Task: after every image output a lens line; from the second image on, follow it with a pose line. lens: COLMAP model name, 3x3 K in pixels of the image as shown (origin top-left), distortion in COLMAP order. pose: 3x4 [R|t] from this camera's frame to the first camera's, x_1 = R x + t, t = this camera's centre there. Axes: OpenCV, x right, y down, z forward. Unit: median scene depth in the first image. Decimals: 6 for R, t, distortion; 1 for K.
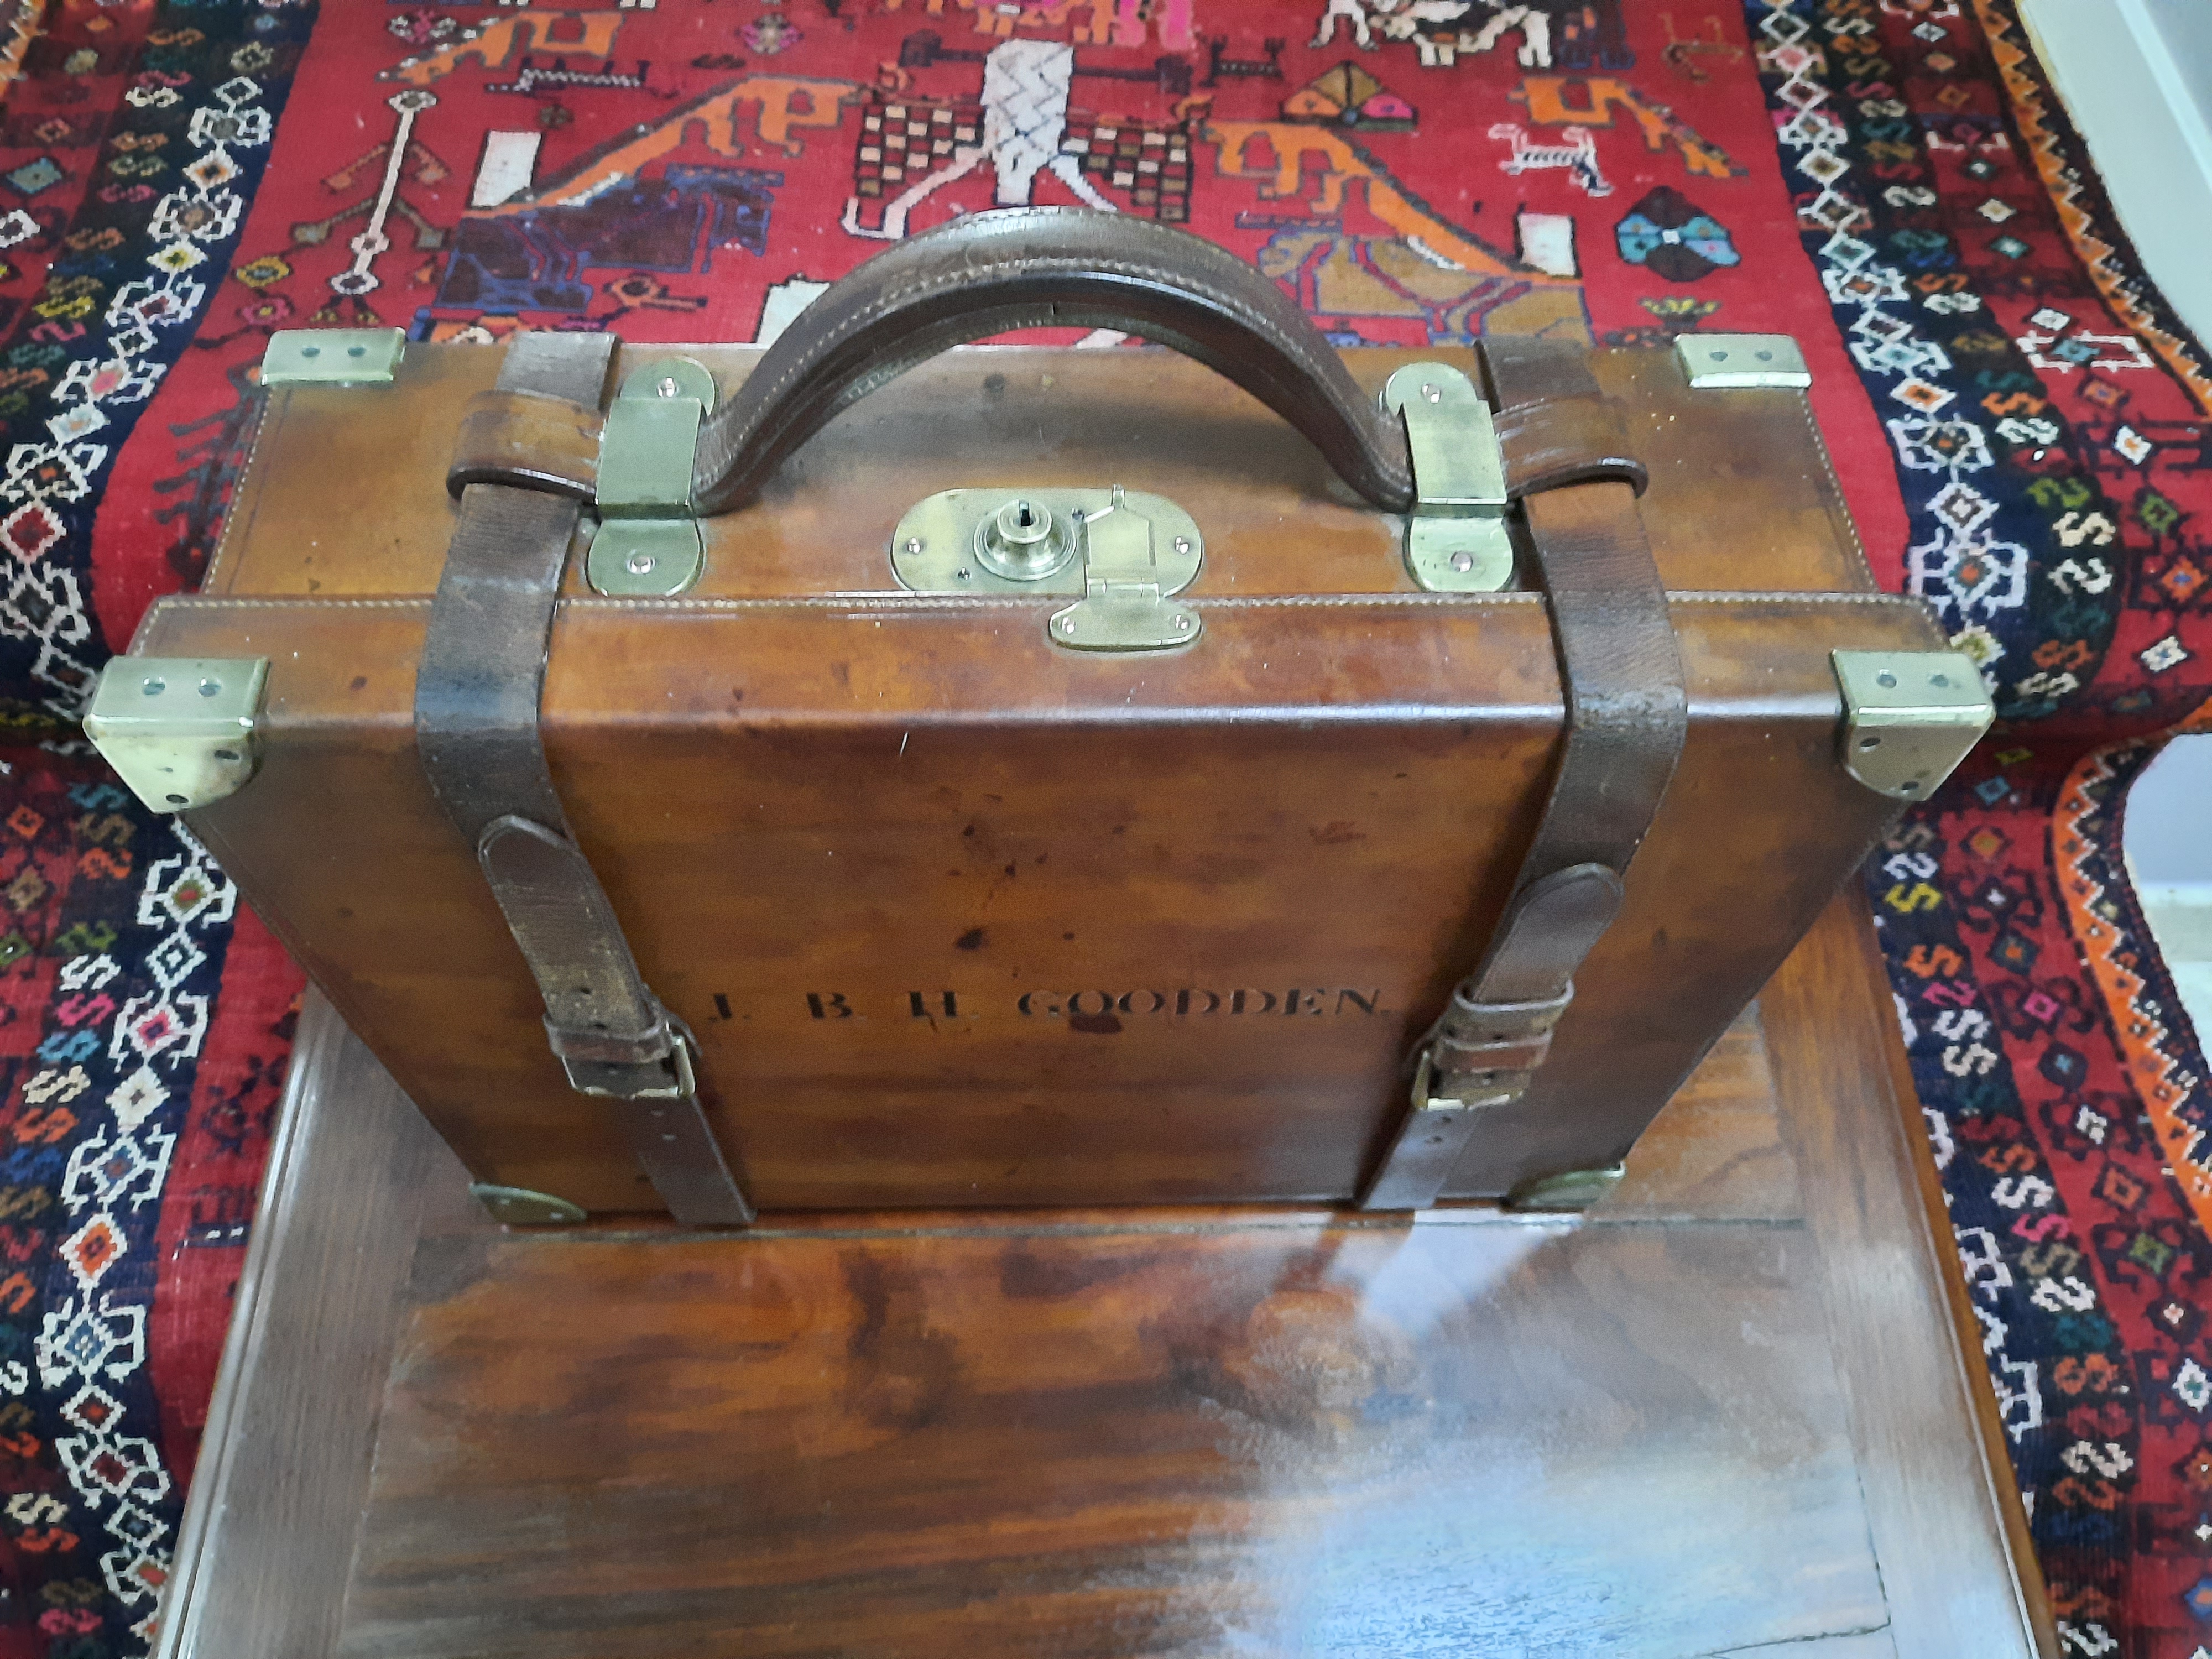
lens RADIAL K [[1647.0, 0, 1104.2], [0, 1647.0, 827.5], [0, 0, 1]] dist [0.013913, -0.027736]
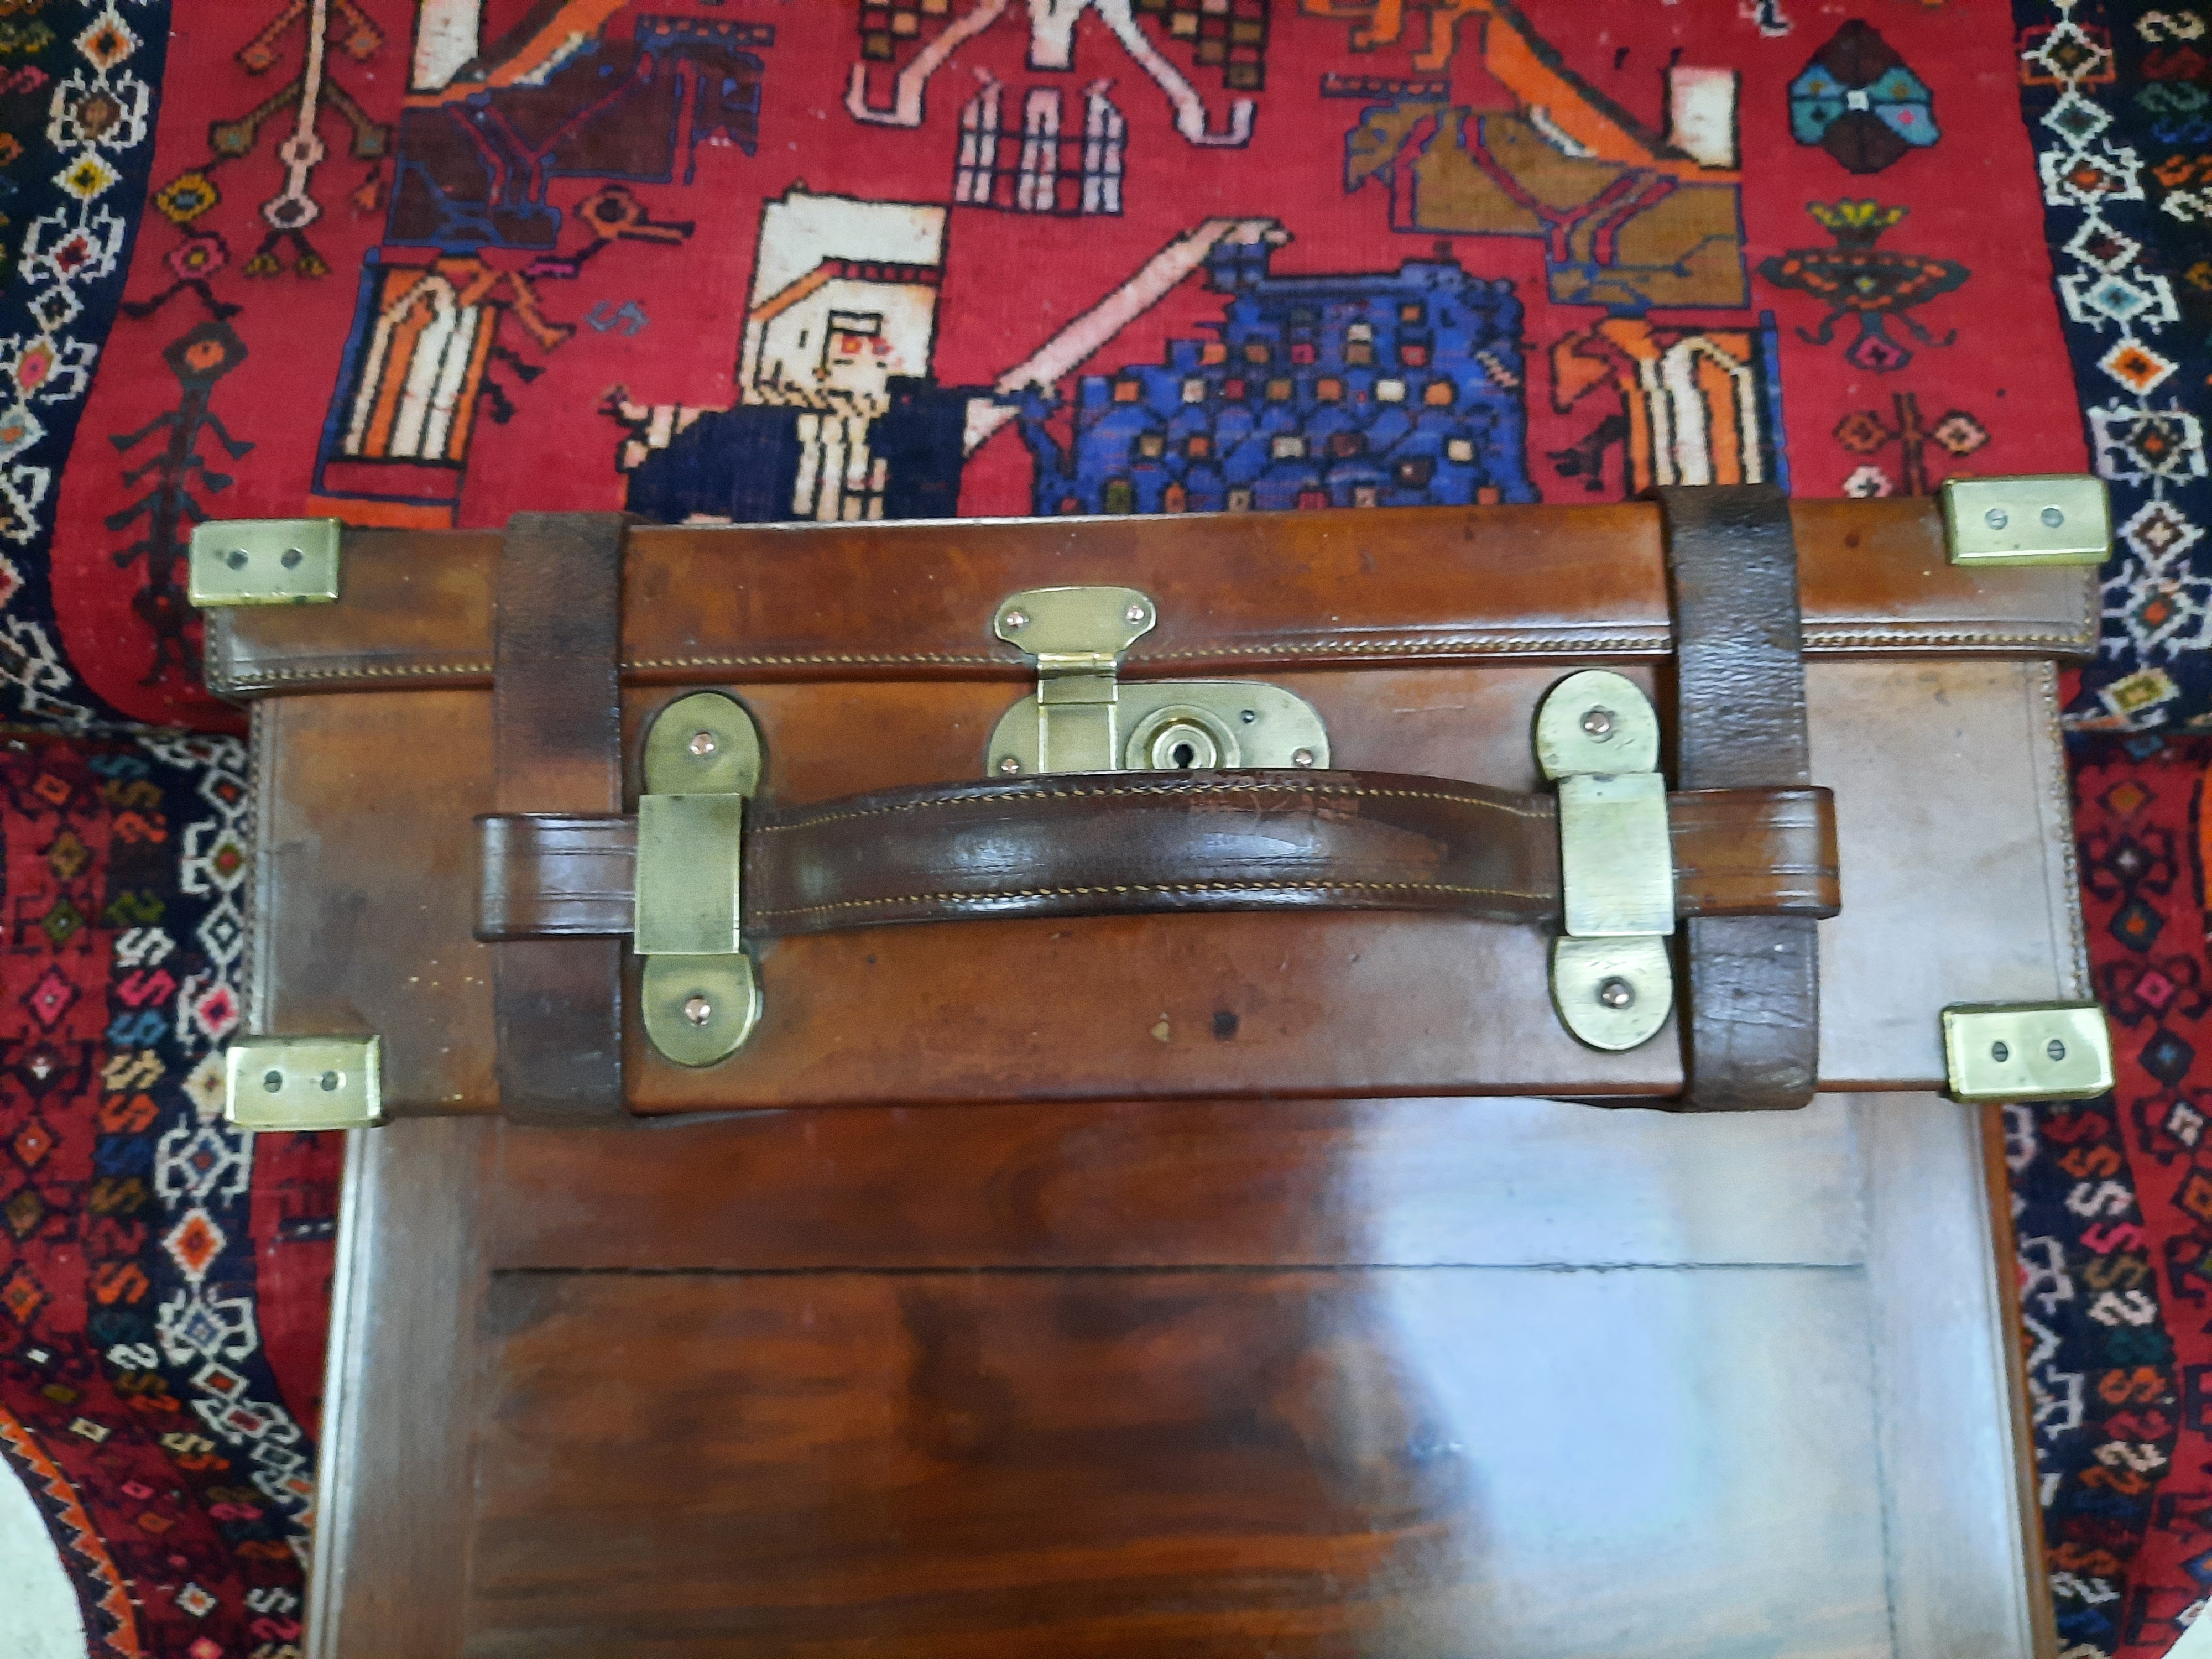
lens RADIAL K [[1663.5, 0, 1106.3], [0, 1663.5, 822.0], [0, 0, 1]] dist [0.008686, -0.017579]
pose [[0.998525, 0.005270, -0.054035, 0.021509], [0.011591, 0.951638, 0.307001, -0.300292], [0.053040, -0.307175, 0.950174, 0.100075]]
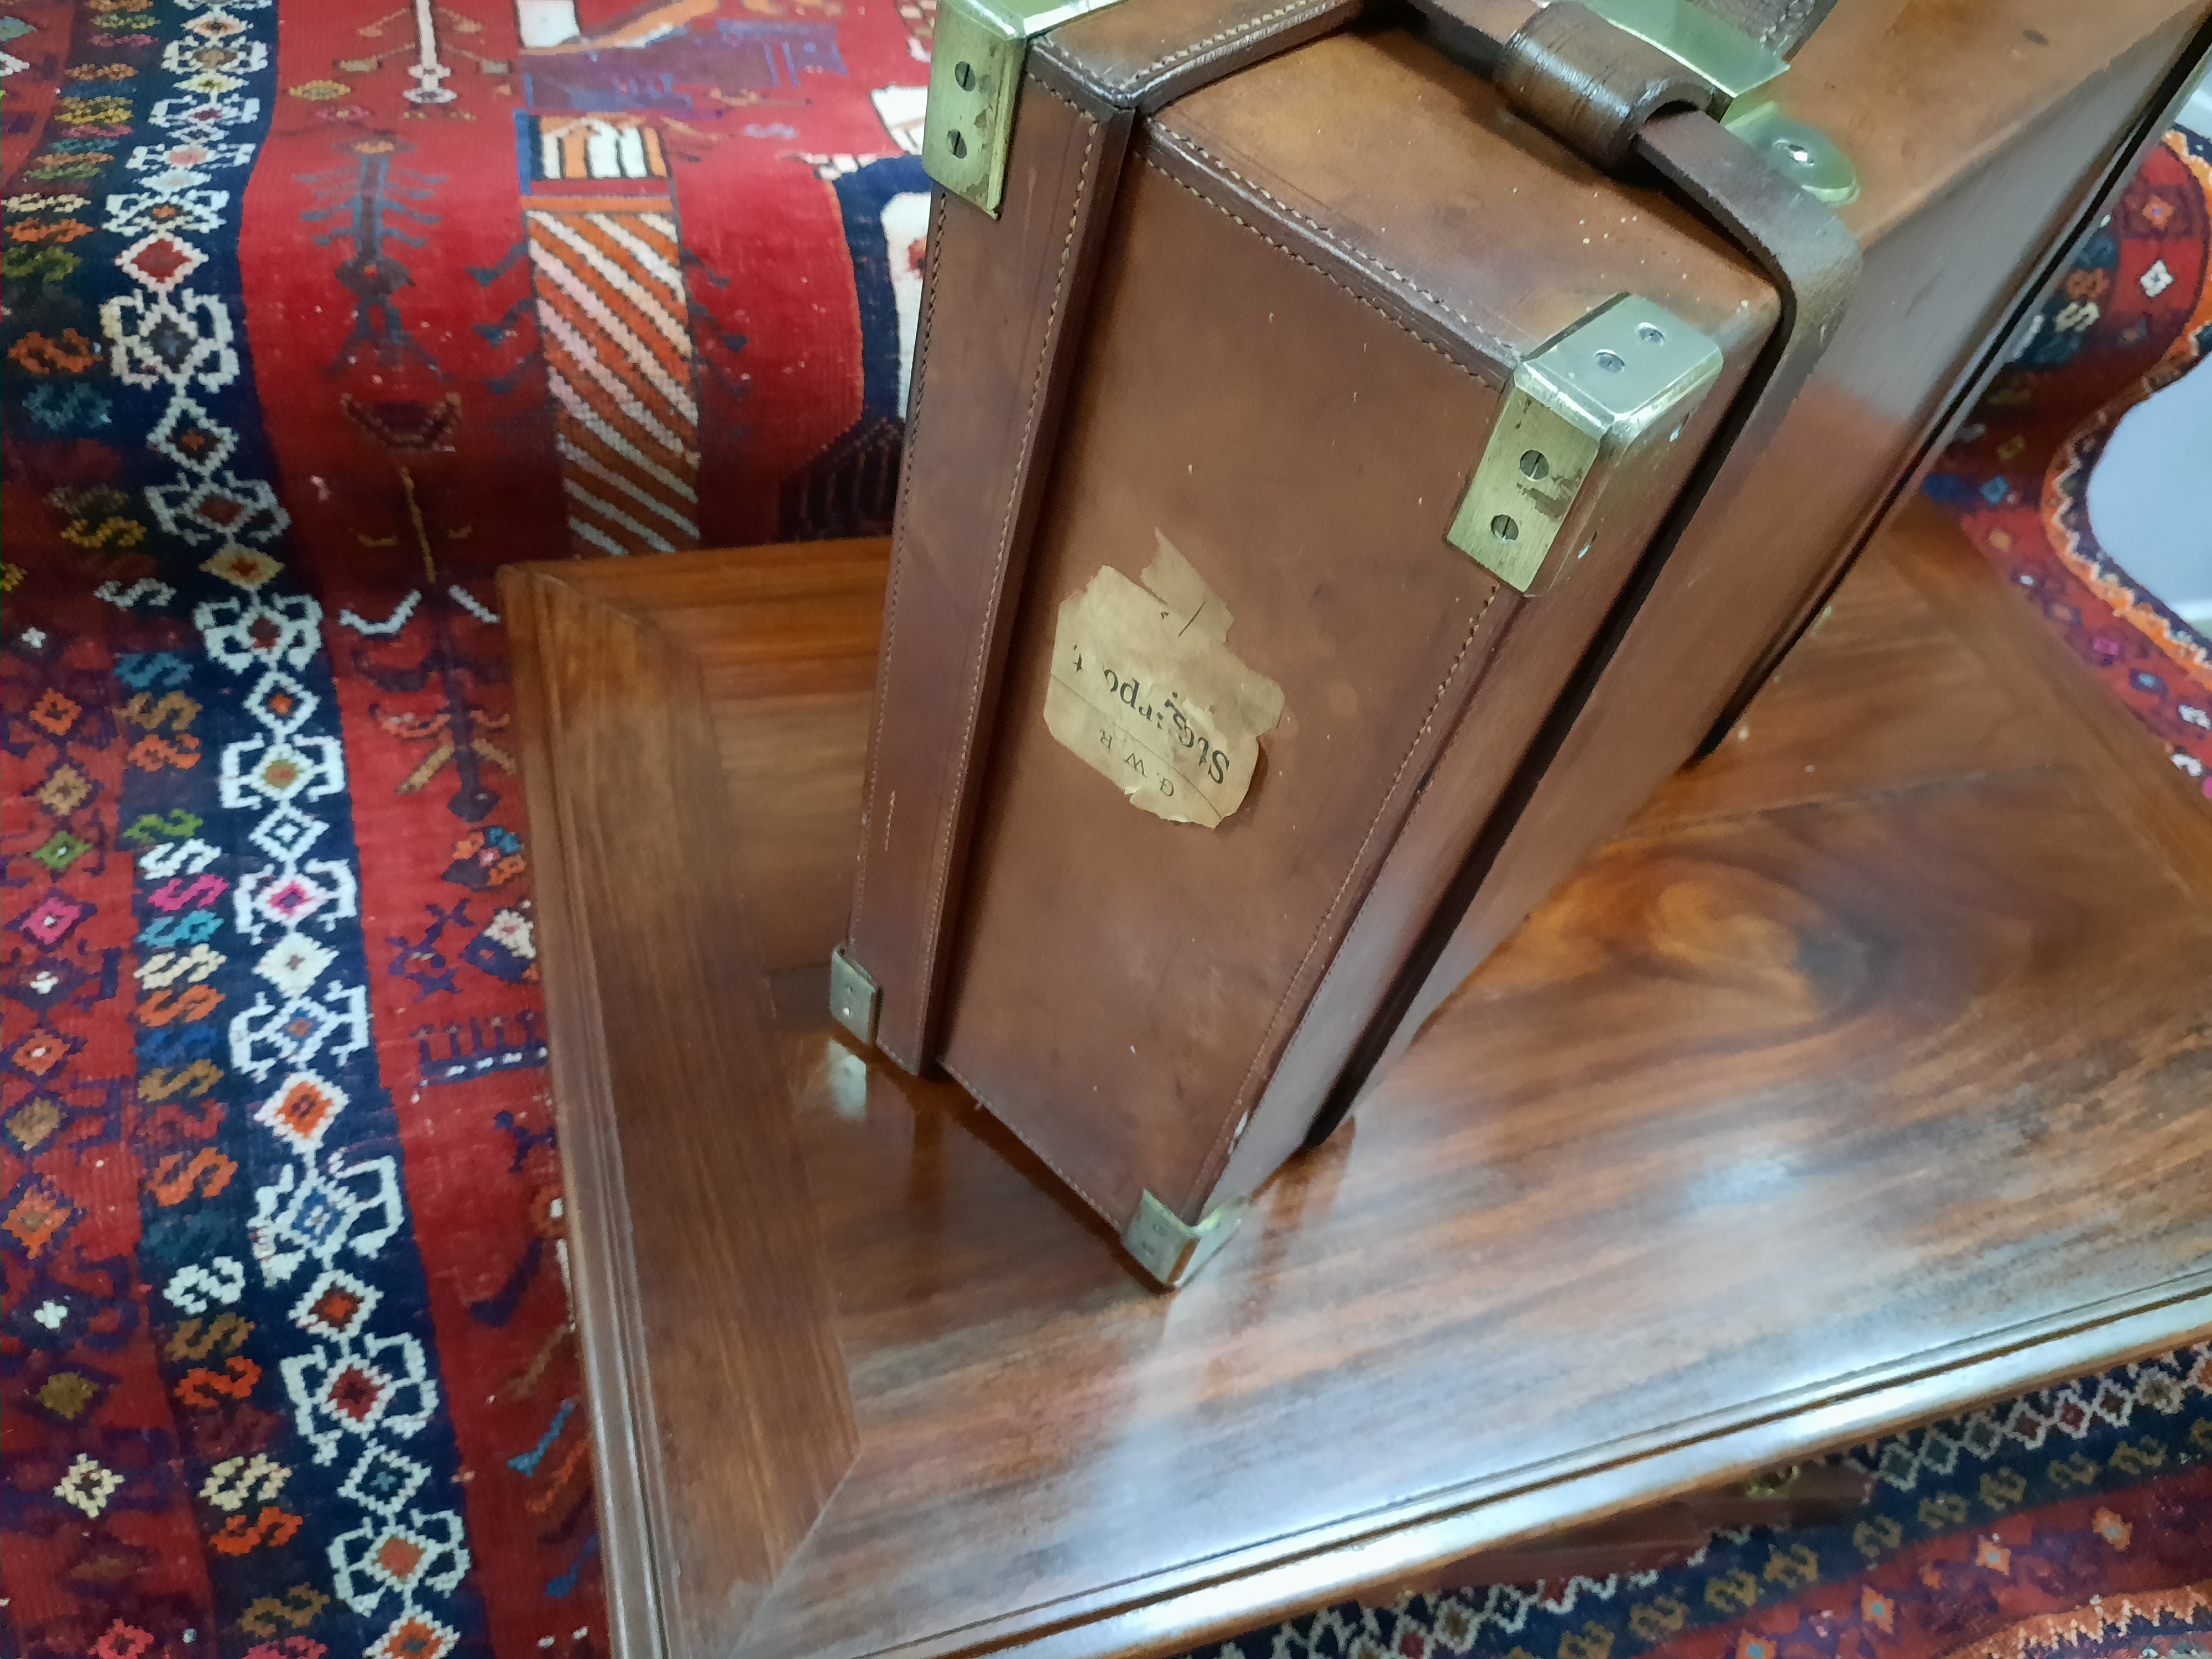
lens RADIAL K [[1671.3, 0, 1109.7], [0, 1671.3, 835.7], [0, 0, 1]] dist [-0.002256, -0.006897]
pose [[0.954649, -0.142502, 0.261416, -0.410559], [0.194503, 0.963259, -0.185204, 0.331632], [-0.225419, 0.227651, 0.947291, 0.125707]]
